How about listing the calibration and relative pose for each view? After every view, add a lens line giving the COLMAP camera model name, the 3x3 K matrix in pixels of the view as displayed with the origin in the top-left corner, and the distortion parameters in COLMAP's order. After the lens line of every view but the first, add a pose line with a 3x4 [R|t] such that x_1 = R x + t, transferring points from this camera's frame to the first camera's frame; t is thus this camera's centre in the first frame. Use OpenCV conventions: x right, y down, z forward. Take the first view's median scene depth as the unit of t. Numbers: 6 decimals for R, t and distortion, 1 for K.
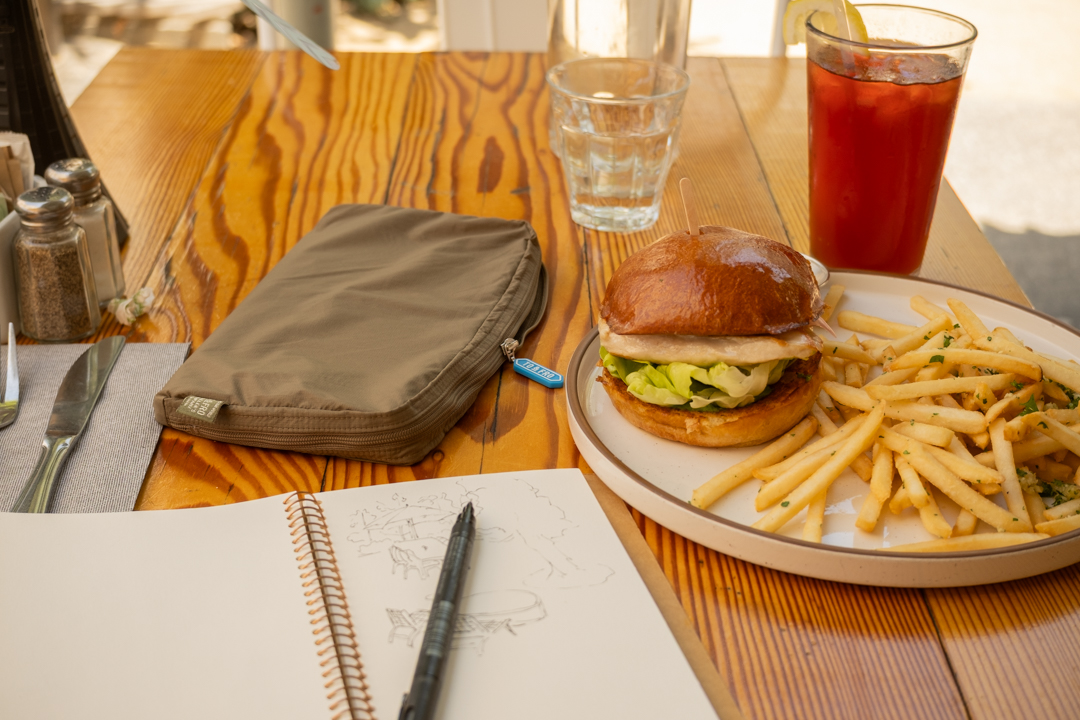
lens RADIAL K [[1586.6, 0, 540.0], [0, 1586.6, 360.0], [0, 0, 1]] dist [-0.108737, 0.057823]
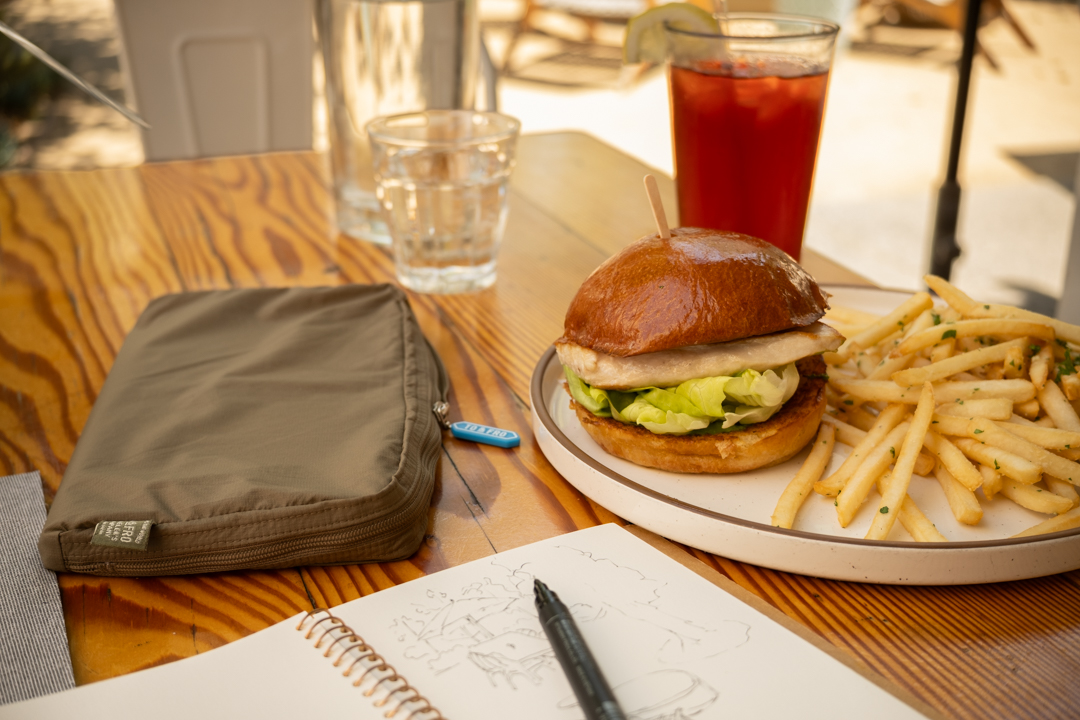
lens RADIAL K [[1388.3, 0, 540.0], [0, 1388.3, 360.0], [0, 0, 1]] dist [-0.097368, 0.322779]
pose [[0.936909, -0.140776, 0.319973, -0.223356], [0.172957, 0.982120, -0.074339, 0.031723], [-0.303787, 0.124990, 0.944506, 0.312497]]
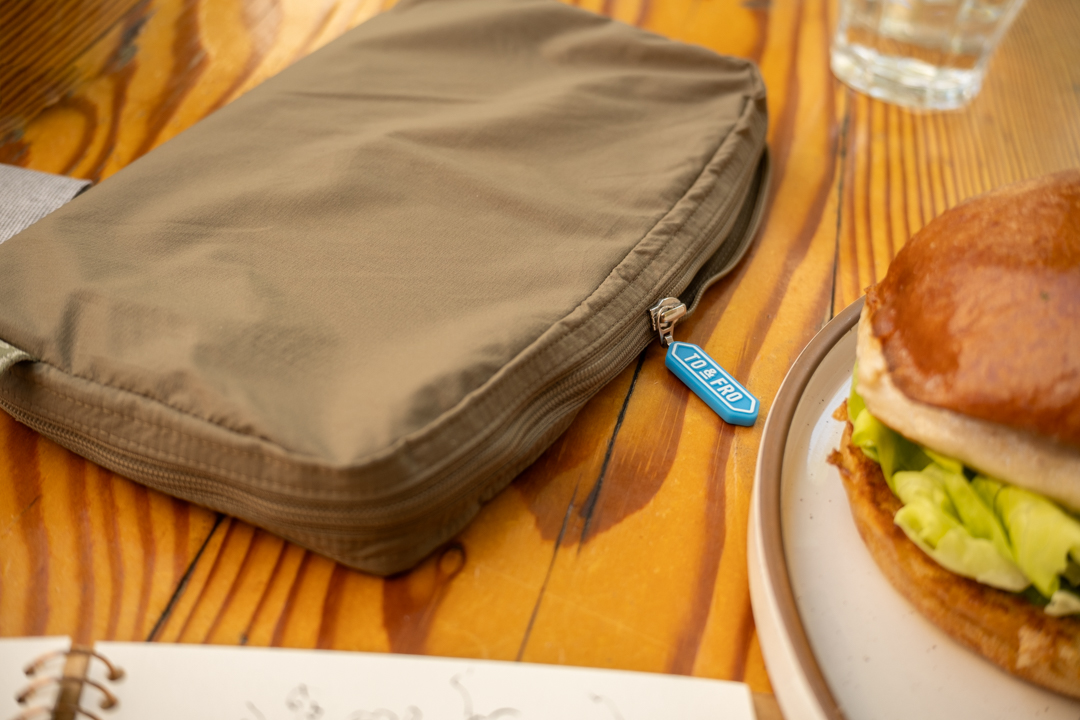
lens RADIAL K [[1388.3, 0, 540.0], [0, 1388.3, 360.0], [0, 0, 1]] dist [-0.097368, 0.322779]
pose [[0.971495, 0.207745, -0.114194, -0.005573], [-0.186356, 0.966993, 0.173771, -0.070135], [0.146525, -0.147536, 0.978143, 0.617958]]
